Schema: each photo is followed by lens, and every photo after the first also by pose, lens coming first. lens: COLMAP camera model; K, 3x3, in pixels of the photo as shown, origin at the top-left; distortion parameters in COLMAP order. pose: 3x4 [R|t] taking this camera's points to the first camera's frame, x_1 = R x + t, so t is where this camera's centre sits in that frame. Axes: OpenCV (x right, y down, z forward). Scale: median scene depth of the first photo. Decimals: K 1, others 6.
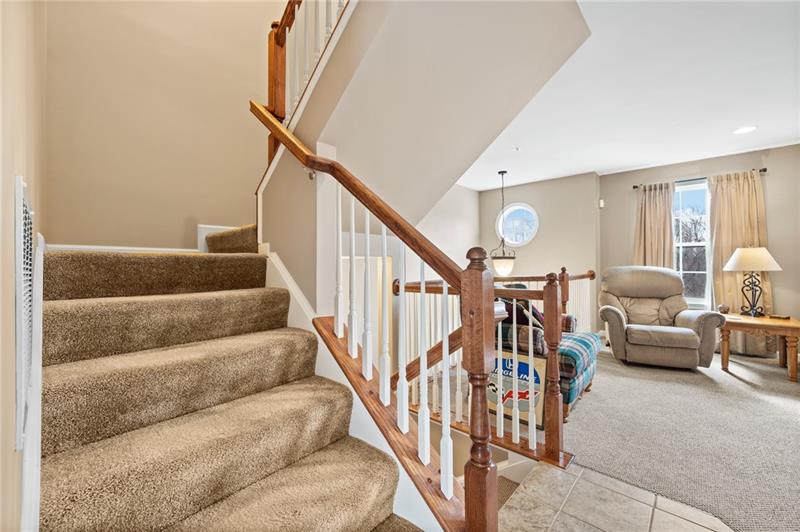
lens RADIAL K [[326.1, 0, 399.1], [0, 326.1, 263.5], [0, 0, 1]] dist [-0.002739, 0.000611]
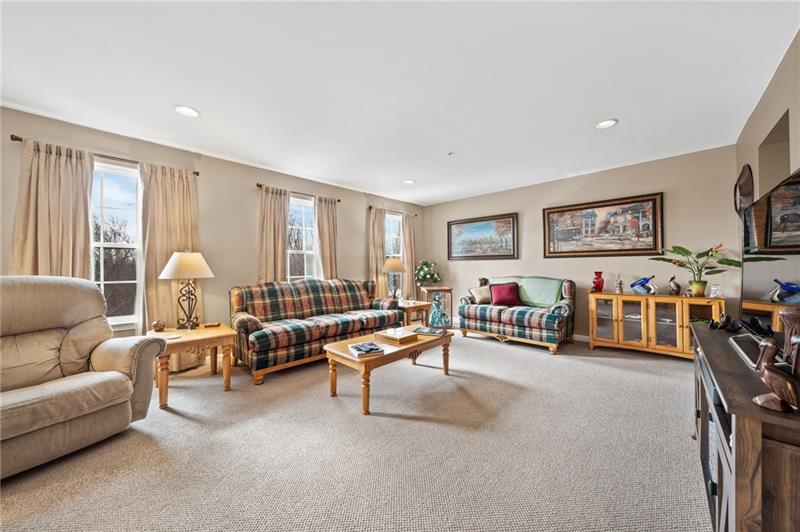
lens RADIAL K [[280.9, 0, 399.8], [0, 280.9, 265.3], [0, 0, 1]] dist [-0.004586, 0.000354]
pose [[0.038680, 0.019004, 0.999071, 0.313808], [0.011908, 0.999739, -0.019477, 0.008735], [-0.999181, 0.012651, 0.038444, 0.363901]]
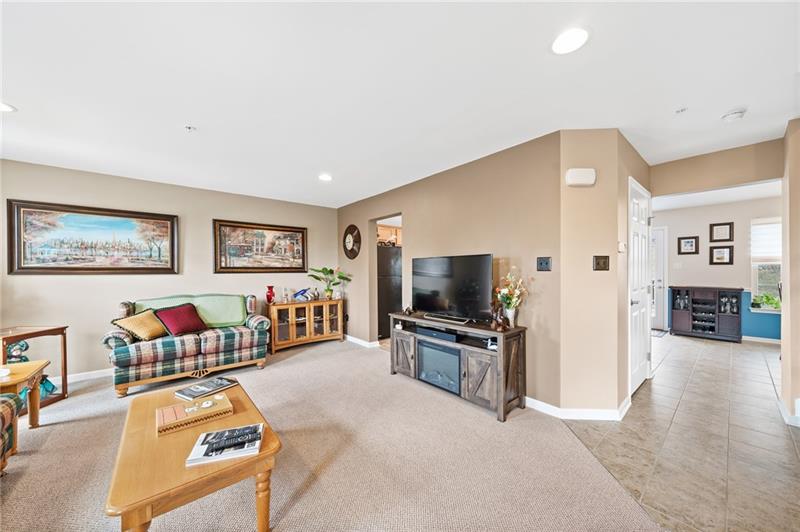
lens RADIAL K [[280.9, 0, 405.1], [0, 280.9, 273.7], [0, 0, 1]] dist [-0.004586, 0.000354]
pose [[-0.991499, 0.012773, 0.129486, 0.685030], [0.015061, 0.999747, 0.016708, -0.048194], [-0.129240, 0.018516, -0.991441, 0.825451]]
